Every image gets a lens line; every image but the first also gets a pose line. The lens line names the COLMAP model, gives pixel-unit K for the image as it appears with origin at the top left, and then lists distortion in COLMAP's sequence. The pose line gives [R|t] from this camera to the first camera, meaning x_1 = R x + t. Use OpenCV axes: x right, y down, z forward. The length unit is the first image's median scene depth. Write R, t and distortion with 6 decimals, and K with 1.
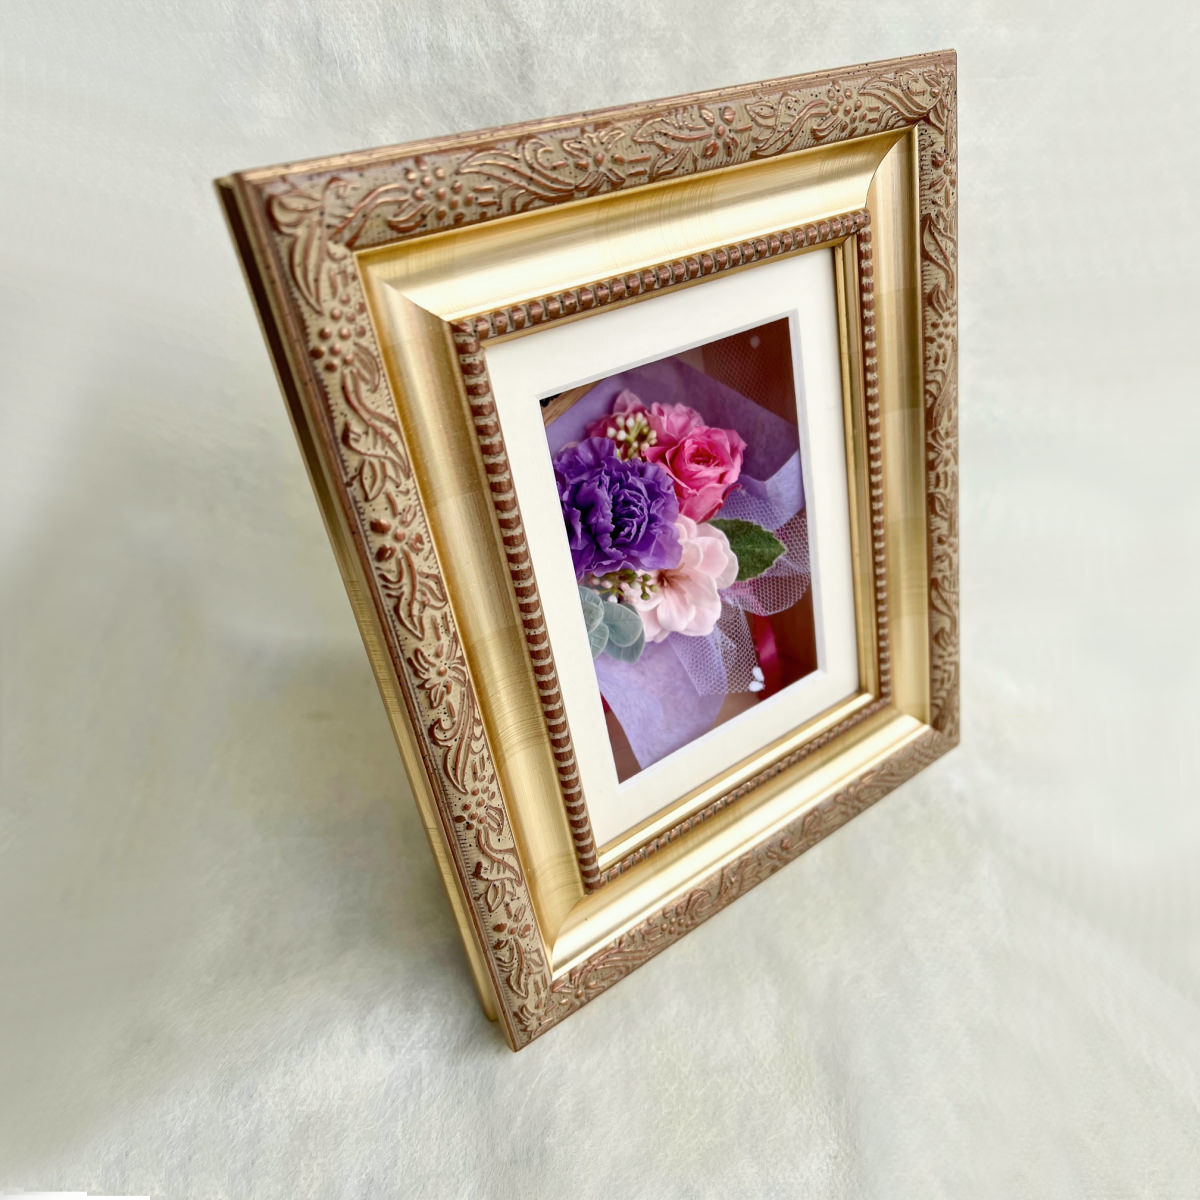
lens RADIAL K [[922.6, 0, 600.0], [0, 922.6, 600.0], [0, 0, 1]] dist [0.006311, -0.000678]
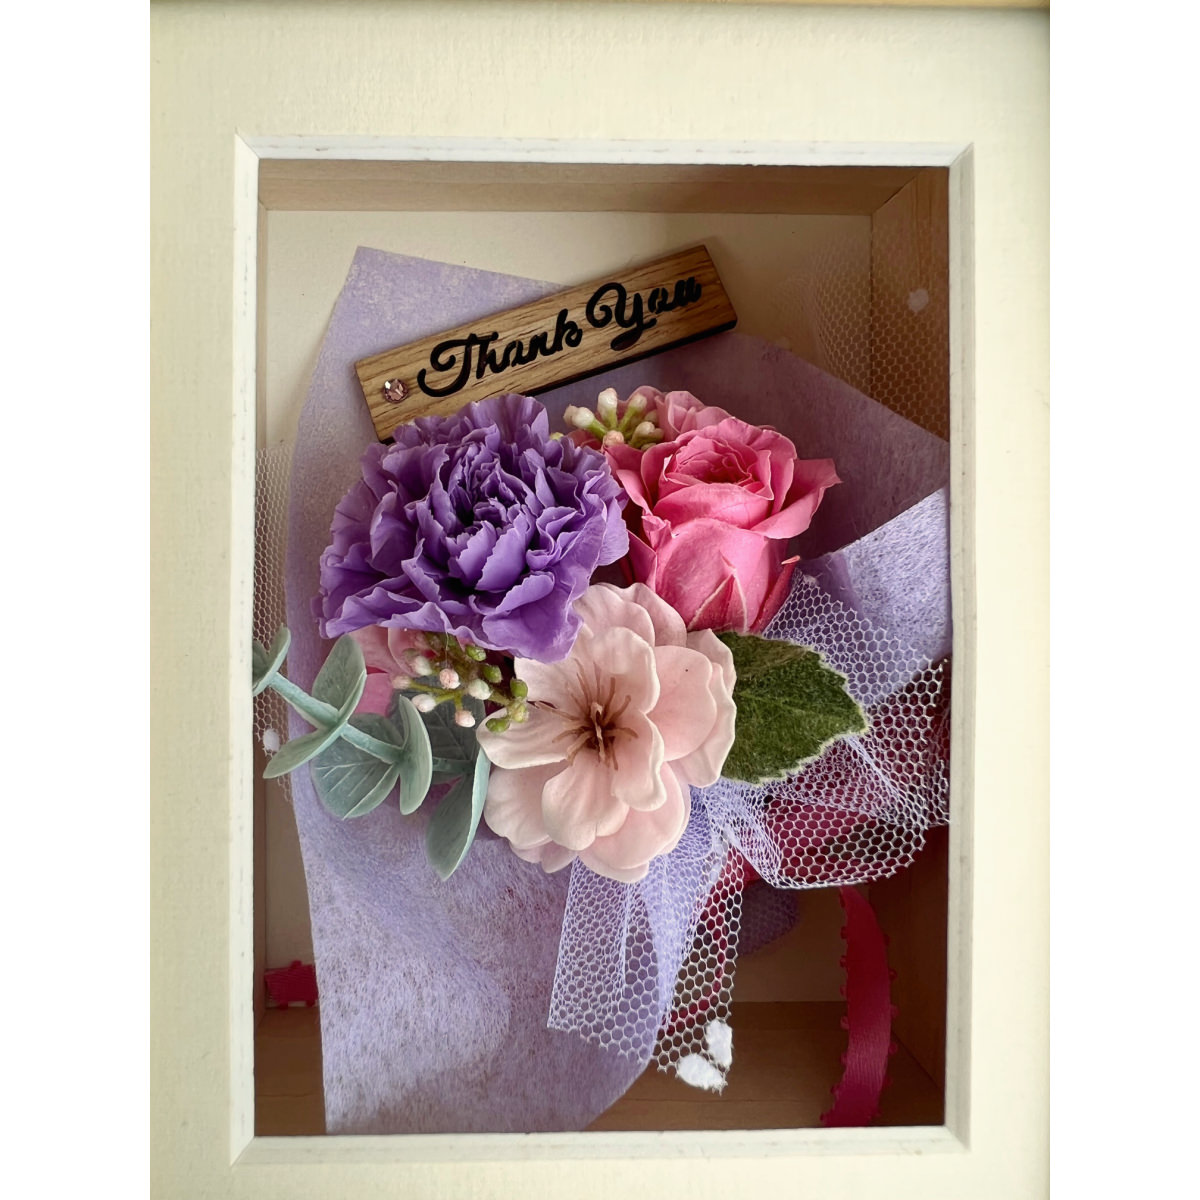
lens RADIAL K [[882.5, 0, 517.9], [0, 882.5, 537.8], [0, 0, 1]] dist [-0.040422, 0.001963]
pose [[0.821716, 0.171313, -0.543539, 0.291647], [-0.374353, 0.881380, -0.288147, 0.037024], [0.429701, 0.440251, 0.788376, 0.680787]]
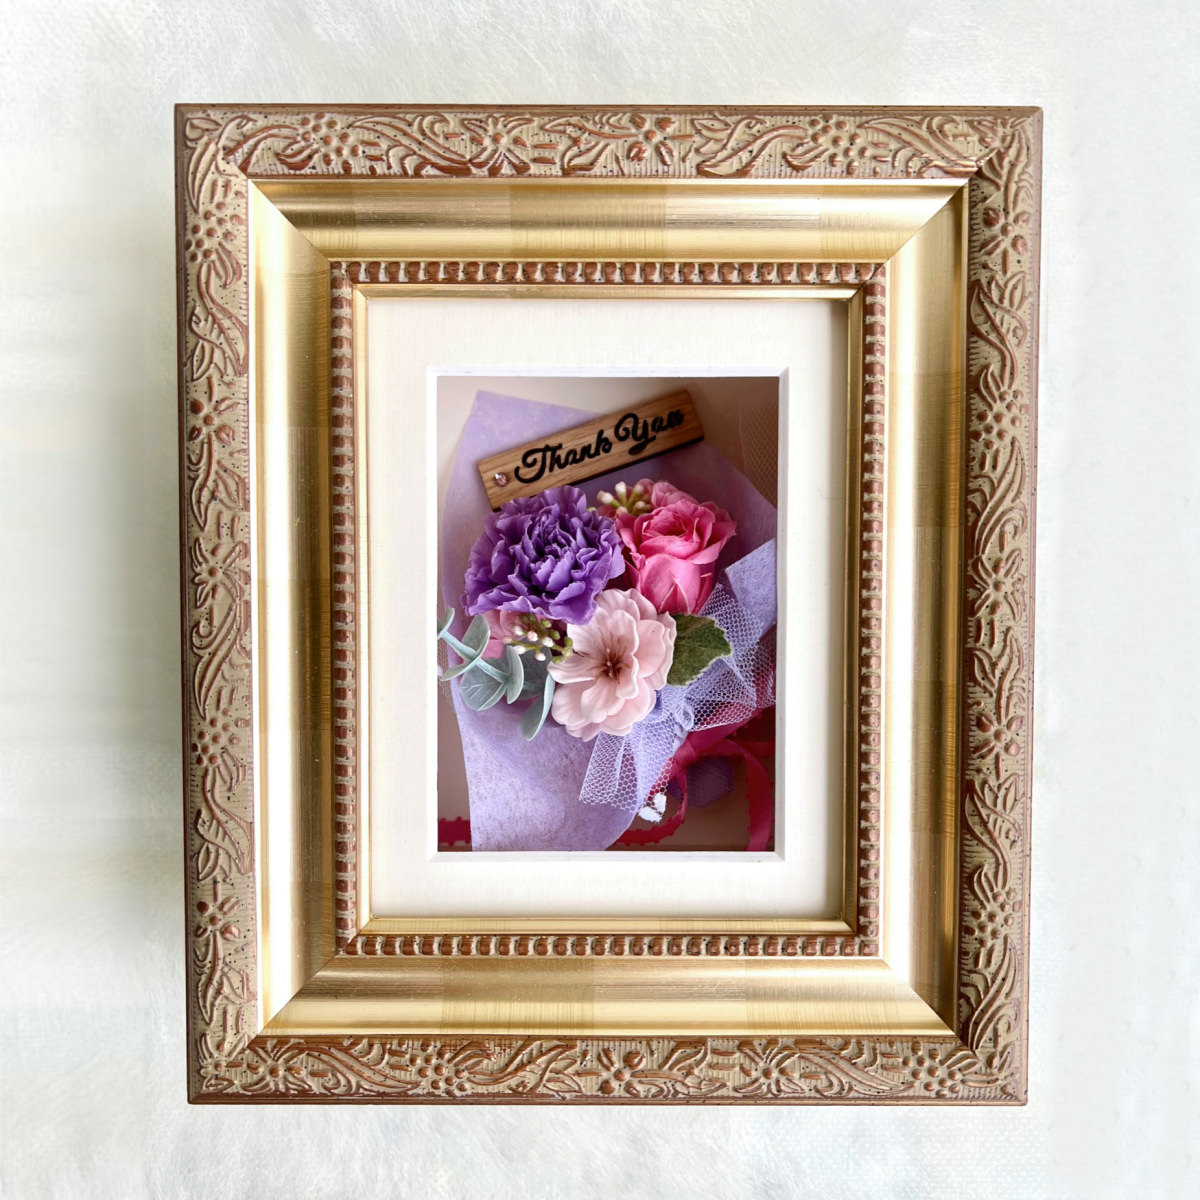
lens RADIAL K [[952.3, 0, 602.1], [0, 952.3, 620.8], [0, 0, 1]] dist [-0.001367, 0.005201]
pose [[0.813217, 0.193123, -0.548983, 0.608945], [-0.378376, 0.892190, -0.246636, 0.179673], [0.442166, 0.408290, 0.798617, 0.314441]]
